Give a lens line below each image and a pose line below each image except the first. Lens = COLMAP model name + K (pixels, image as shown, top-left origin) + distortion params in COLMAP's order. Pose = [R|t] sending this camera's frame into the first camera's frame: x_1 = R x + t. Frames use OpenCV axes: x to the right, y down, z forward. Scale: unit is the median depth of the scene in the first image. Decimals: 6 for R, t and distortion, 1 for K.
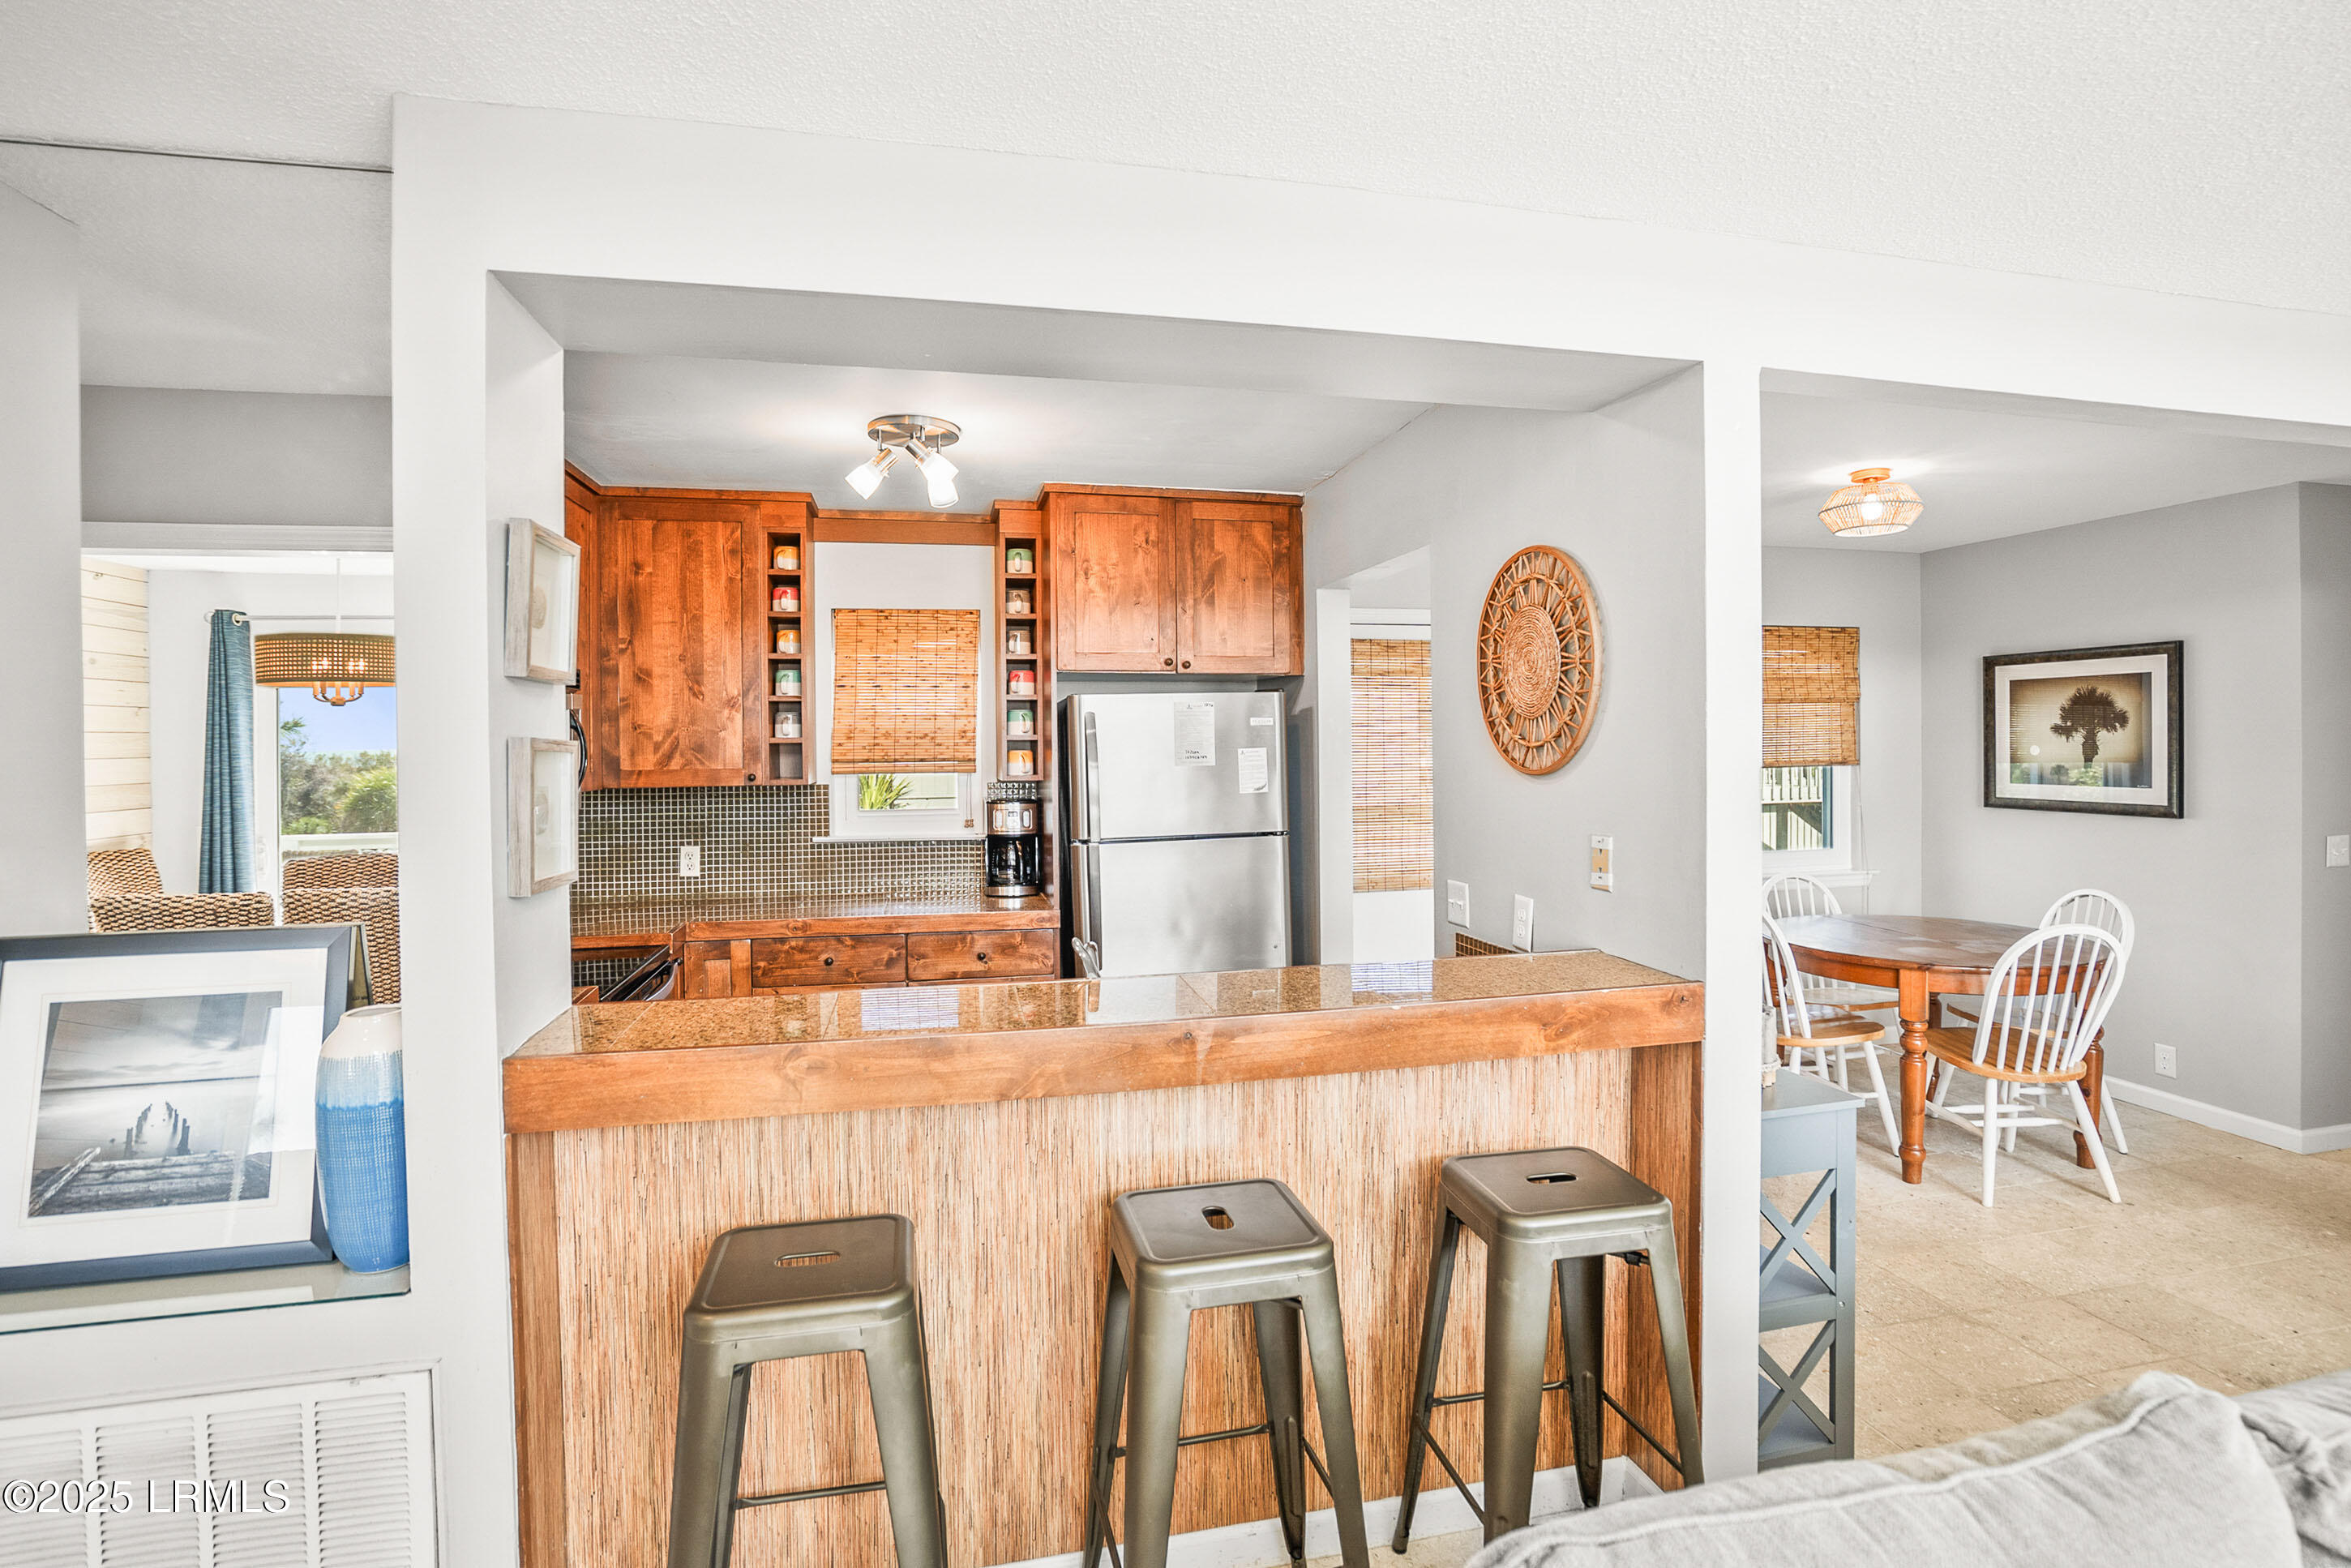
lens RADIAL K [[1117.5, 0, 1171.3], [0, 1117.5, 766.5], [0, 0, 1]] dist [-0.056966, 0.028799]
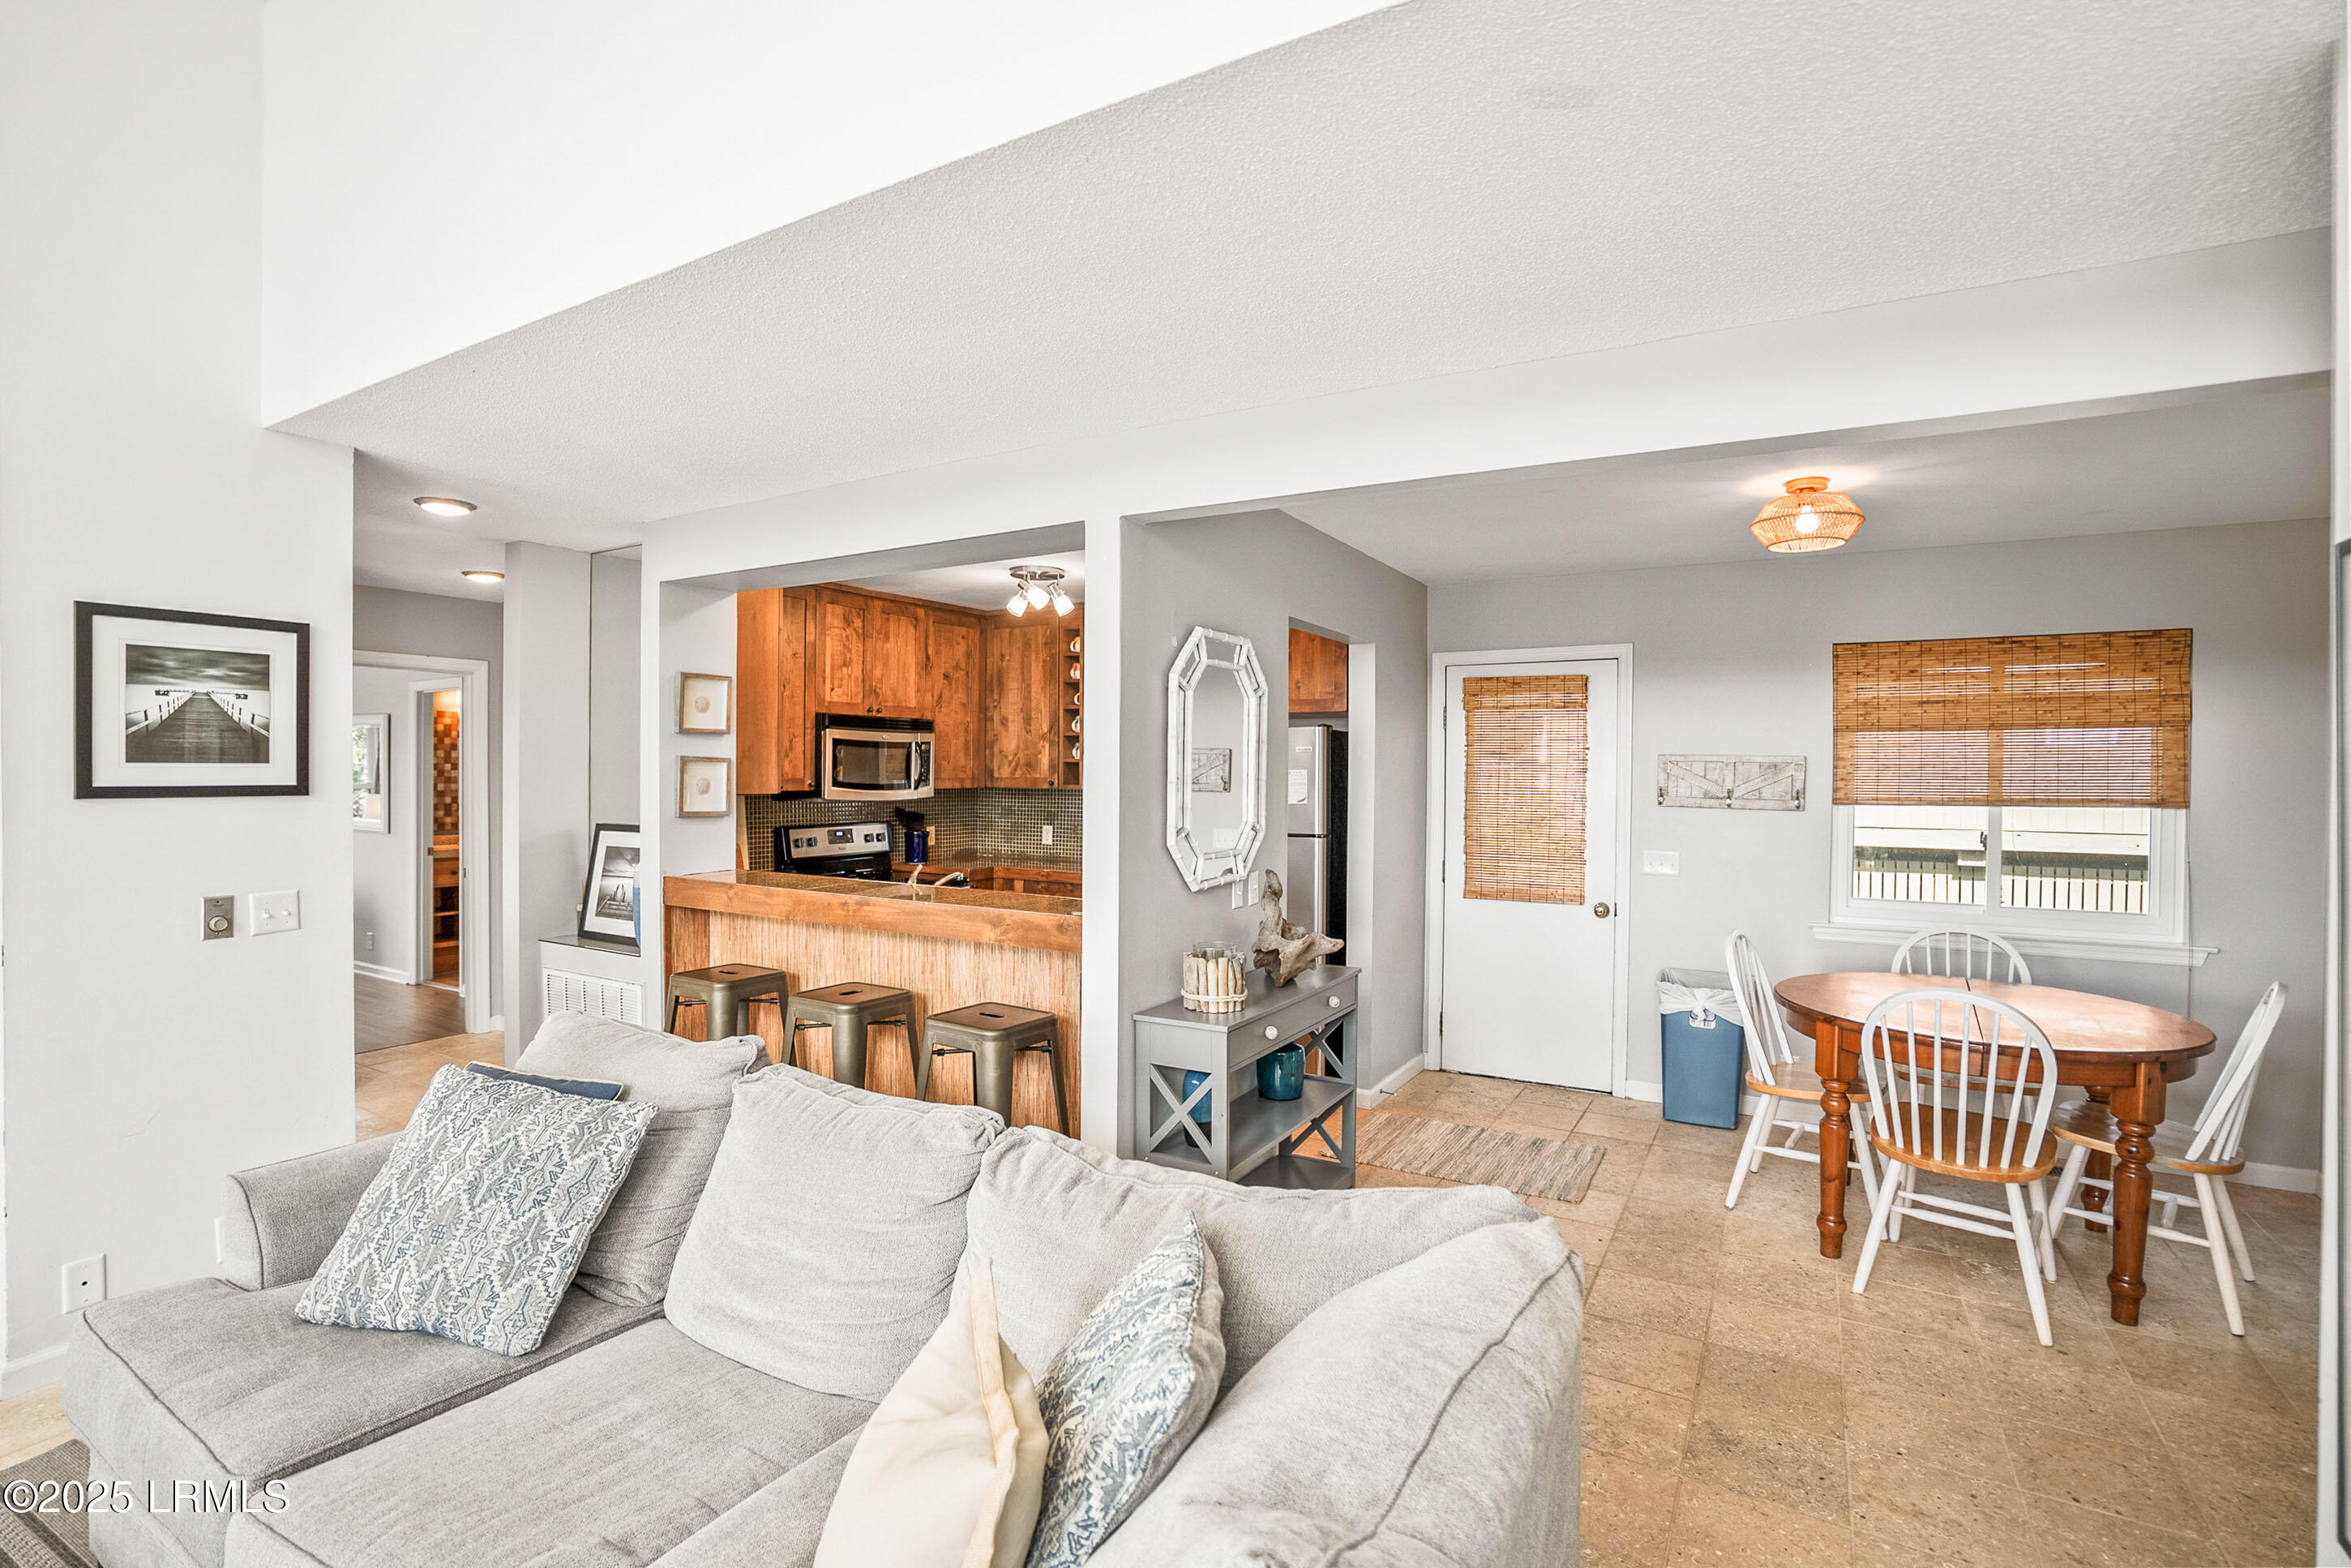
lens RADIAL K [[1063.8, 0, 1175.5], [0, 1063.8, 784.0], [0, 0, 1]] dist [-0.036686, -0.000047]
pose [[0.731296, 0.024444, -0.681622, 0.808121], [-0.028981, 0.999569, 0.004753, -0.001381], [0.681445, 0.016278, 0.731689, -0.009928]]
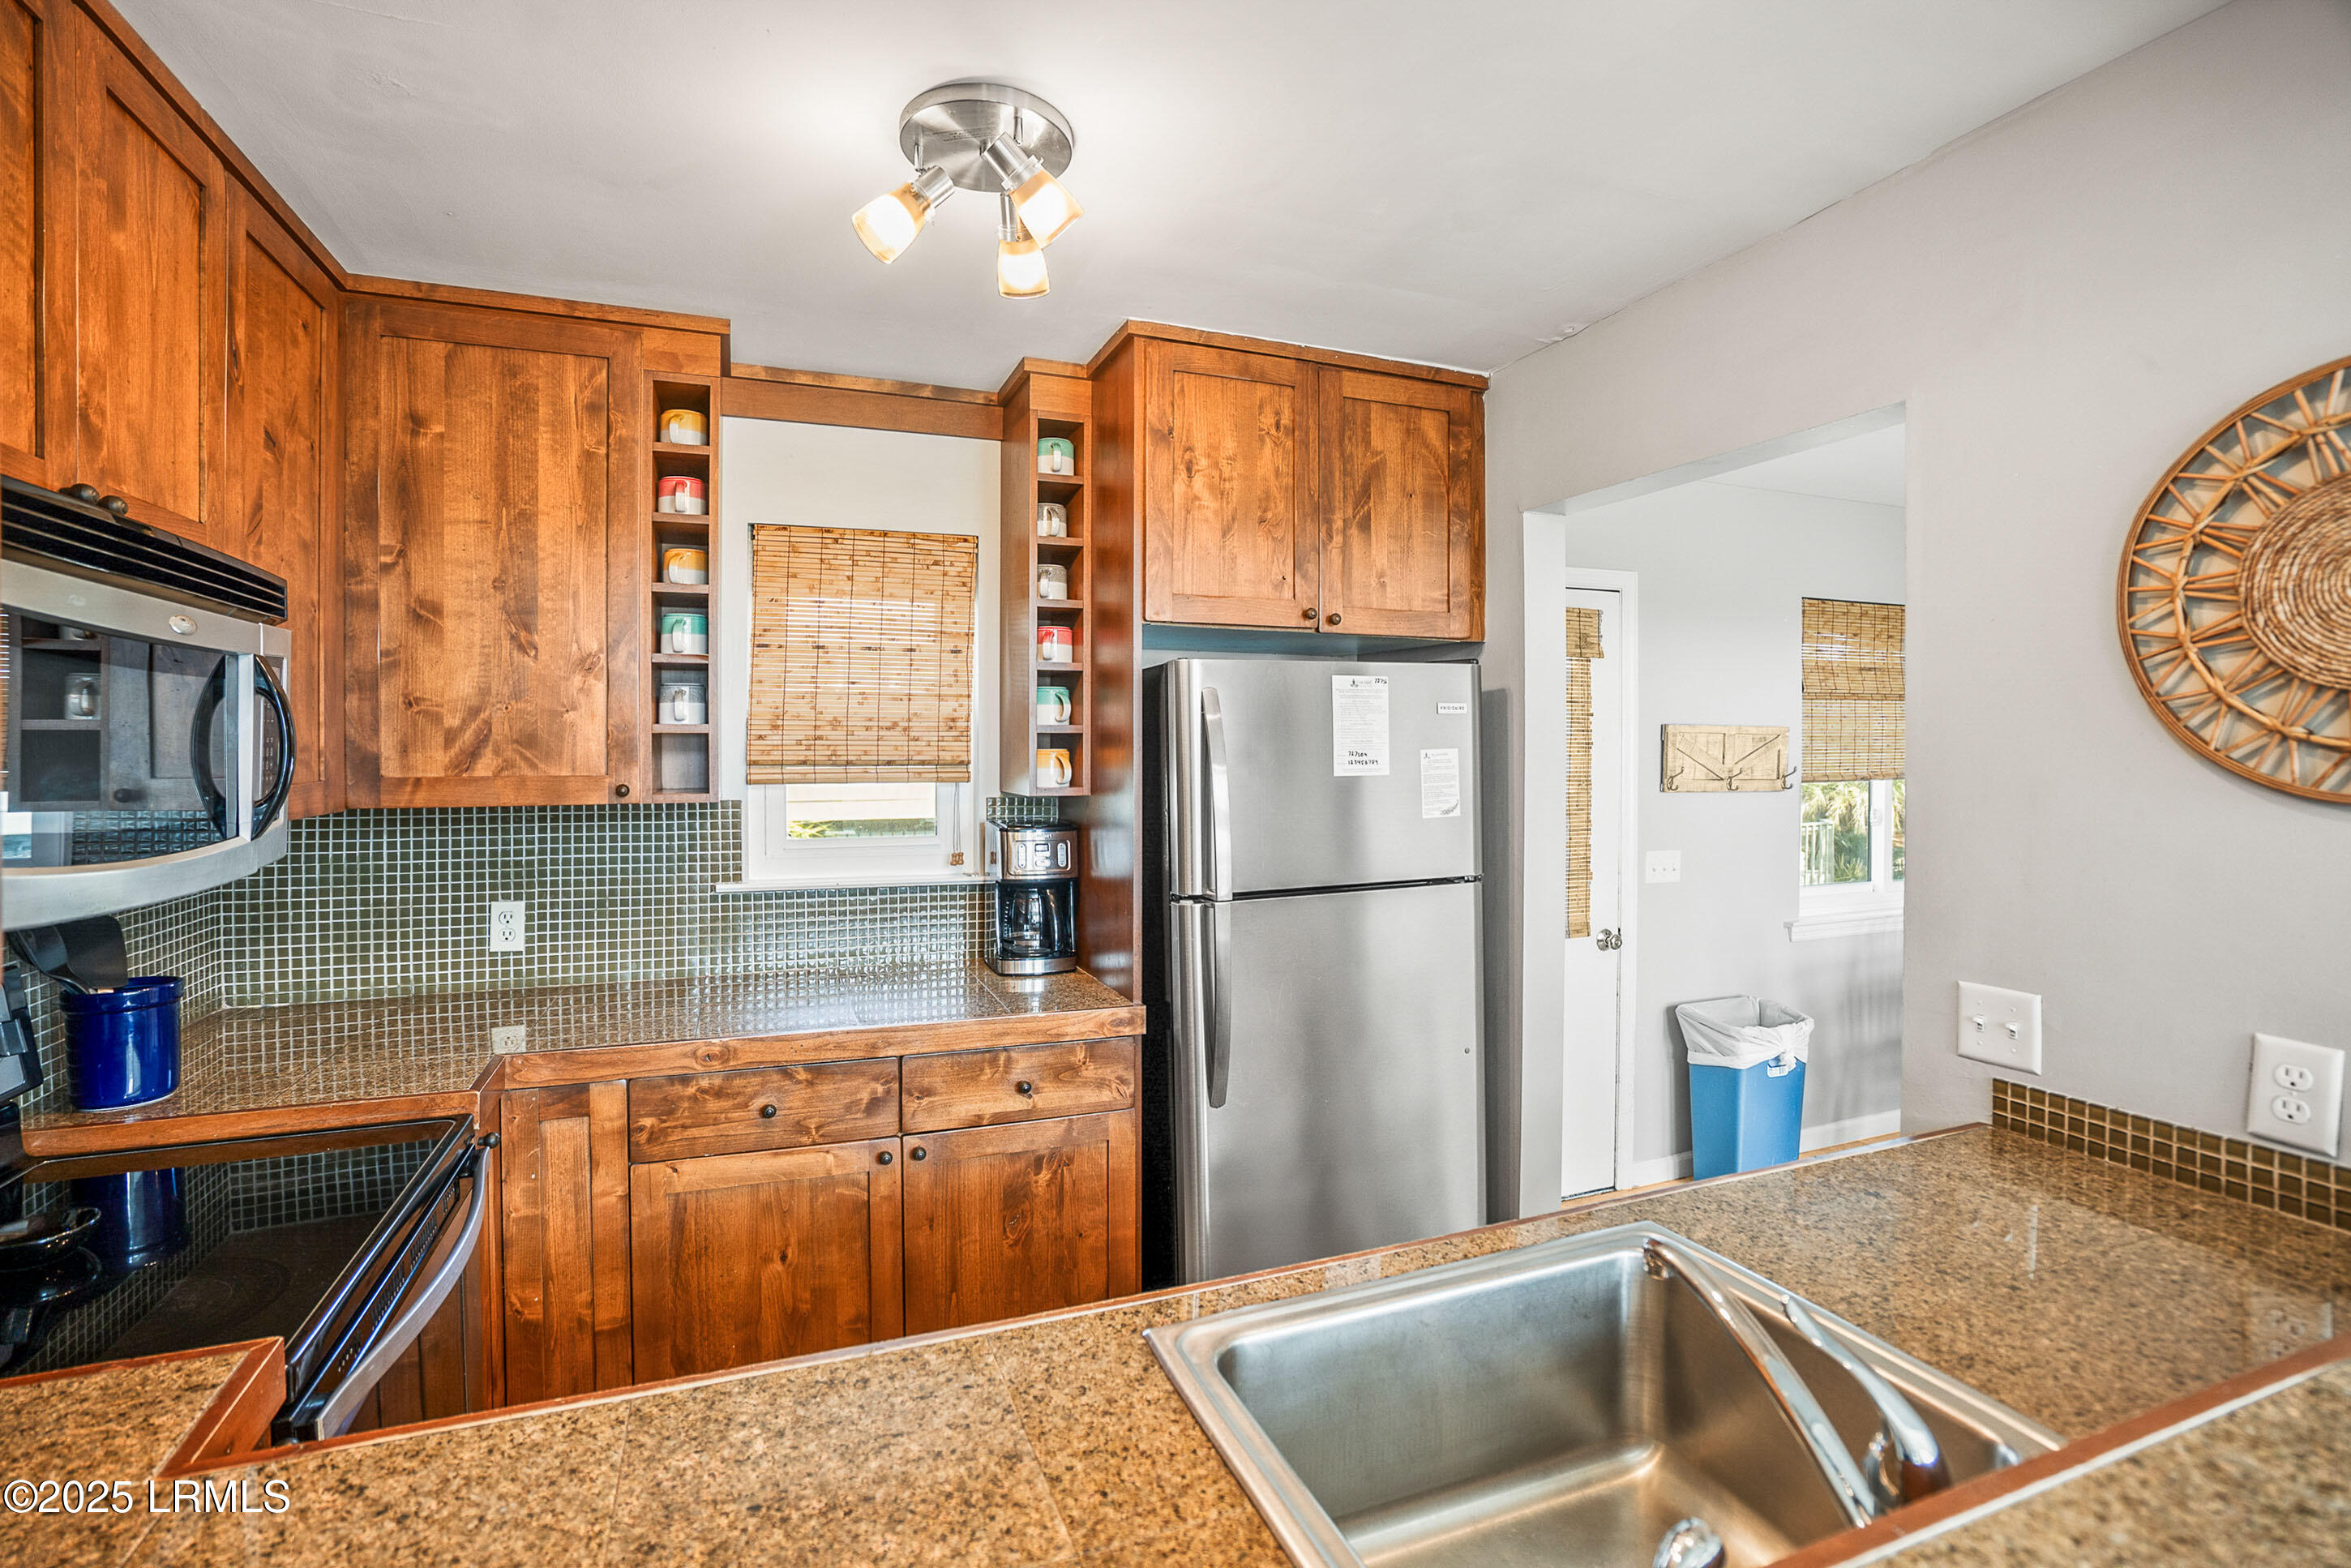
lens RADIAL K [[1117.5, 0, 1171.3], [0, 1117.5, 766.5], [0, 0, 1]] dist [-0.056966, 0.028799]
pose [[0.989442, 0.007352, 0.144746, -0.173242], [-0.007104, 0.999972, -0.002225, -0.003696], [-0.144758, 0.001173, 0.989466, 0.374203]]
